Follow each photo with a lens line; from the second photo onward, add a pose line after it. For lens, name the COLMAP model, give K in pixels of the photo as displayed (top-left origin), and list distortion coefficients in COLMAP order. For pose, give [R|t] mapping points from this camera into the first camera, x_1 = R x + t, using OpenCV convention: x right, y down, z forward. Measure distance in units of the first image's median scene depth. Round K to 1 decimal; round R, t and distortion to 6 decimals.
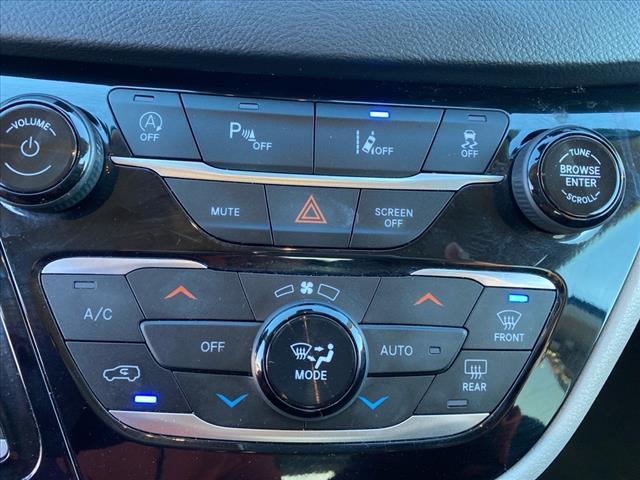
lens RADIAL K [[513.4, 0, 320.5], [0, 513.4, 244.1], [0, 0, 1]] dist [0.048610, -0.004506]
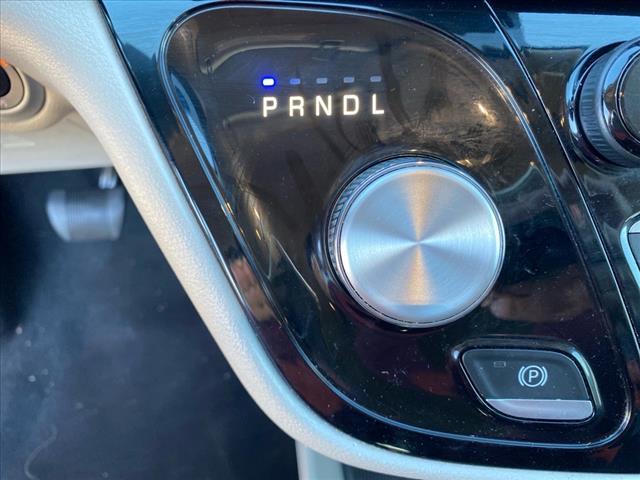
lens RADIAL K [[513.4, 0, 320.5], [0, 513.4, 244.1], [0, 0, 1]] dist [0.048610, -0.004506]
pose [[0.998537, -0.046463, -0.027659, -1.035408], [0.049429, 0.991716, 0.118558, -0.059593], [0.021922, -0.119751, 0.992562, 0.090471]]
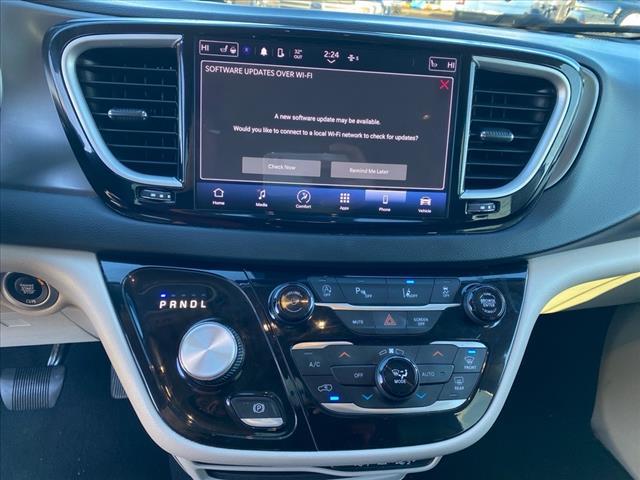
lens RADIAL K [[513.4, 0, 320.5], [0, 513.4, 244.1], [0, 0, 1]] dist [0.048610, -0.004506]
pose [[0.994855, -0.032656, 0.095897, -0.600136], [0.054285, 0.971084, -0.232486, 0.144665], [-0.085532, 0.236496, 0.967861, -1.560954]]
